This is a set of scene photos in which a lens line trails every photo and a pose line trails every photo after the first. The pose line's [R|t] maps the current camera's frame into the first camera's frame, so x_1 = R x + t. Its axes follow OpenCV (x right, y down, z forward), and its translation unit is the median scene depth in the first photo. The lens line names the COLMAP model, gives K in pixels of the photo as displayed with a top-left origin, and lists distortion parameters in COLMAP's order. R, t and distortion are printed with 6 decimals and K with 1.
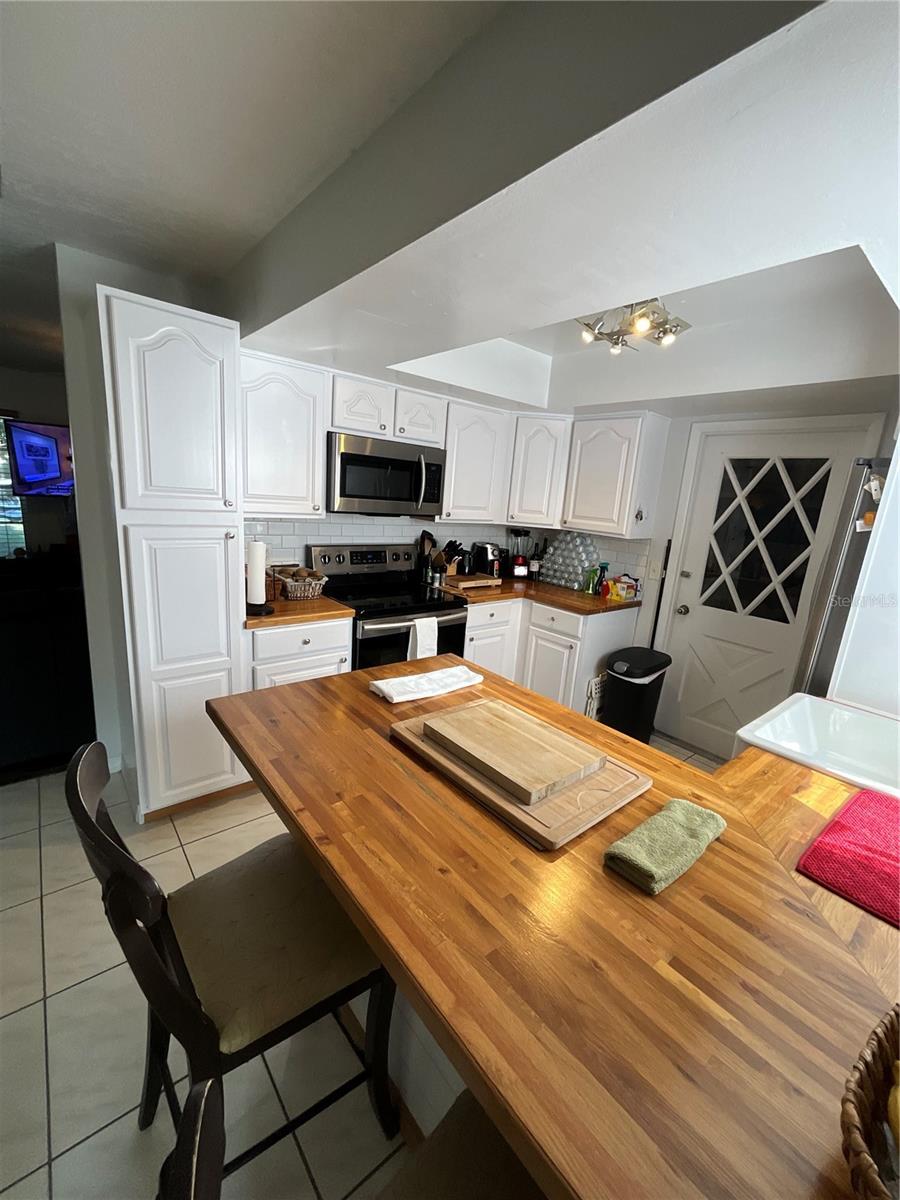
lens RADIAL K [[485.4, 0, 450.8], [0, 485.4, 603.4], [0, 0, 1]] dist [-0.001541, -0.000045]
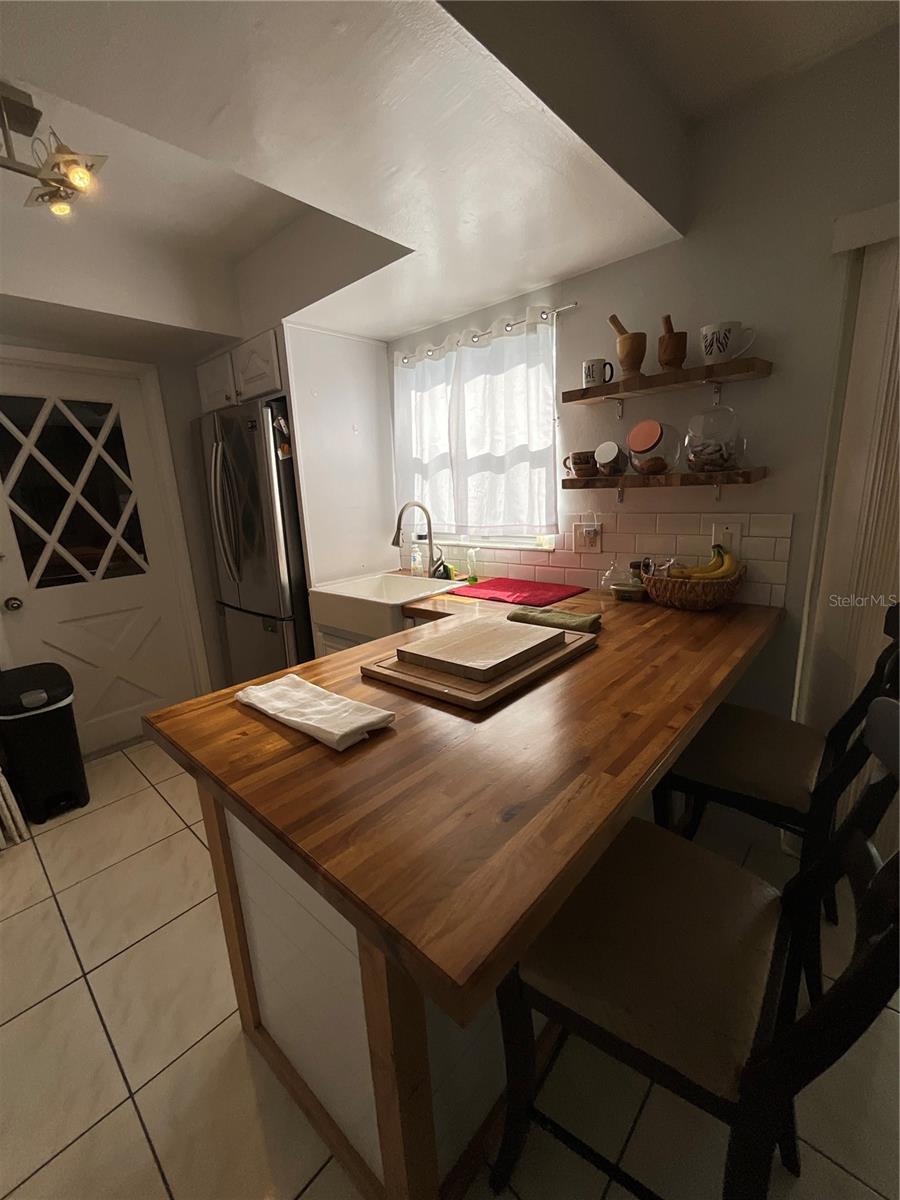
lens RADIAL K [[485.4, 0, 450.8], [0, 485.4, 603.4], [0, 0, 1]] dist [-0.001541, -0.000045]
pose [[-0.140005, -0.298510, 0.944082, -0.365244], [0.255917, 0.910165, 0.325738, -0.068216], [-0.956507, 0.287211, -0.051034, 0.479918]]
